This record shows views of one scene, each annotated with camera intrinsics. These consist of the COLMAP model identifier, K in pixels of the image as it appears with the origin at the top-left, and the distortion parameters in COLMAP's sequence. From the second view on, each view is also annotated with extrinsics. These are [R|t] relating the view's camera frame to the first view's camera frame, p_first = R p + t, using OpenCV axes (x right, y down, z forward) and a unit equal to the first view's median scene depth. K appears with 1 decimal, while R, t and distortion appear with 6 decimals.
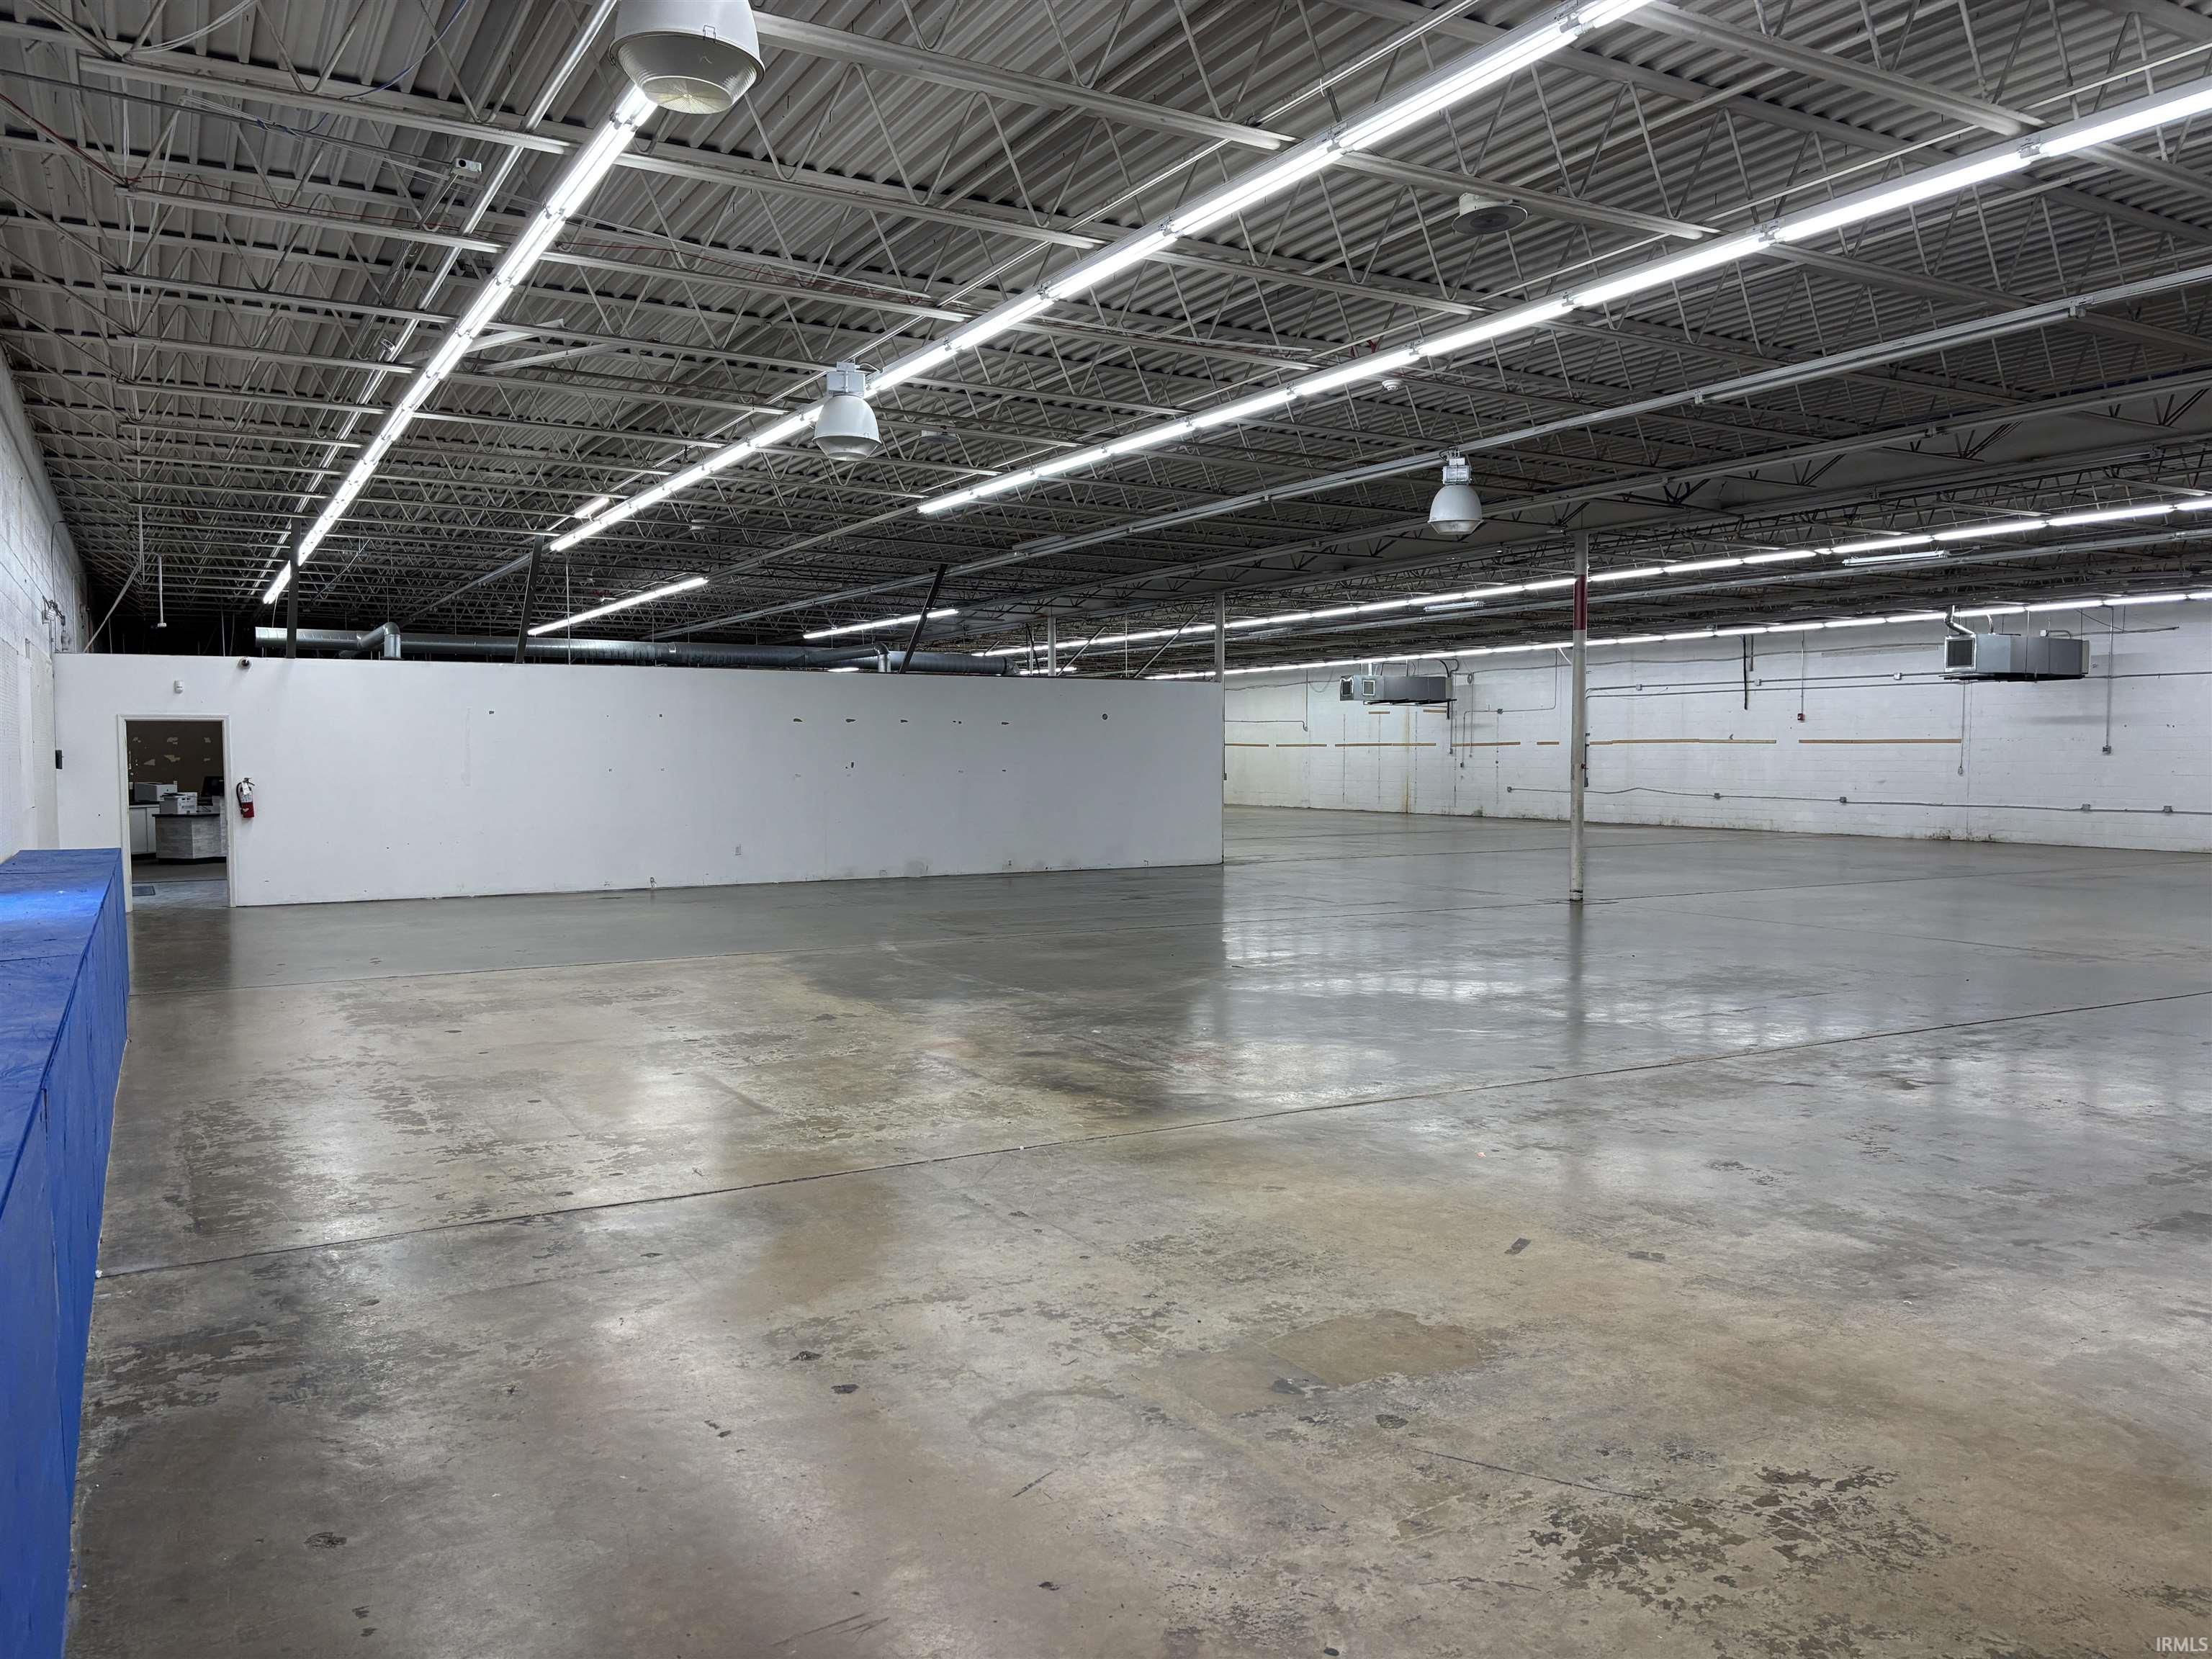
lens RADIAL K [[1666.9, 0, 1106.0], [0, 1666.9, 829.5], [0, 0, 1]] dist [0.074896, -0.098091]
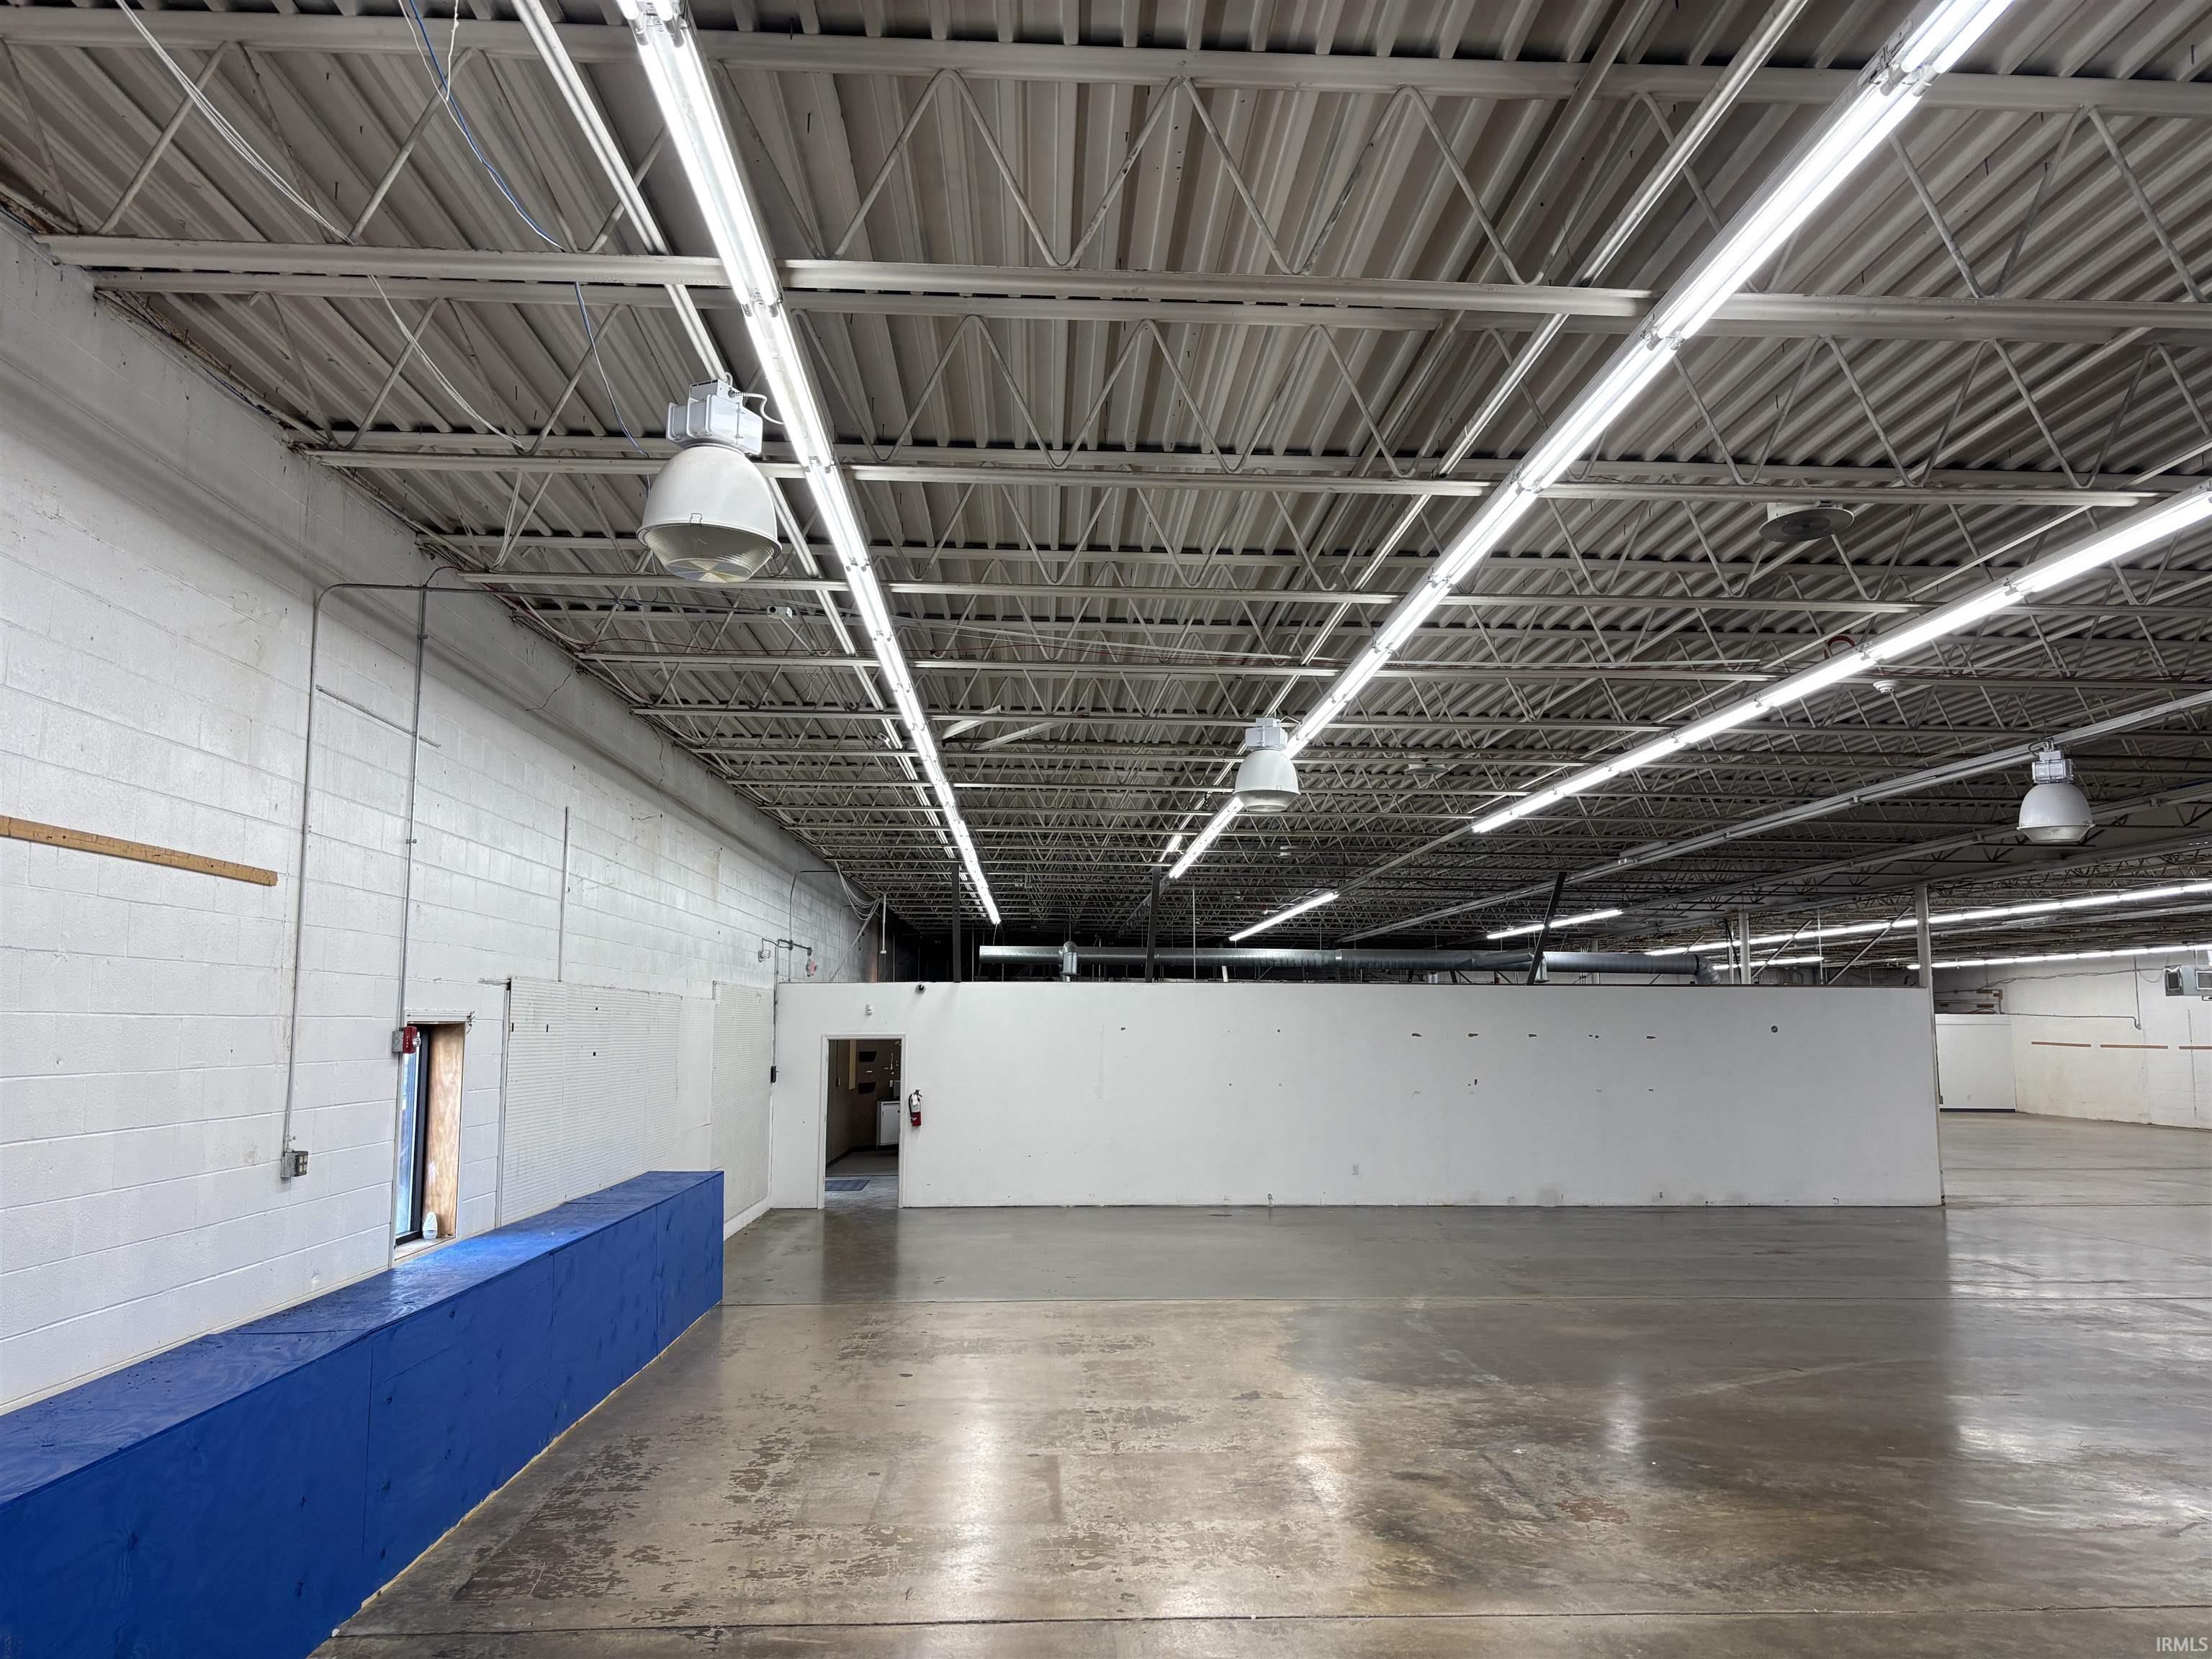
lens RADIAL K [[1653.3, 0, 1112.7], [0, 1653.3, 843.4], [0, 0, 1]] dist [0.077871, -0.082697]
pose [[0.890233, -0.046850, -0.453090, 0.103959], [-0.024446, 0.988349, -0.150227, -0.026165], [0.454850, 0.144813, 0.878715, 0.048974]]
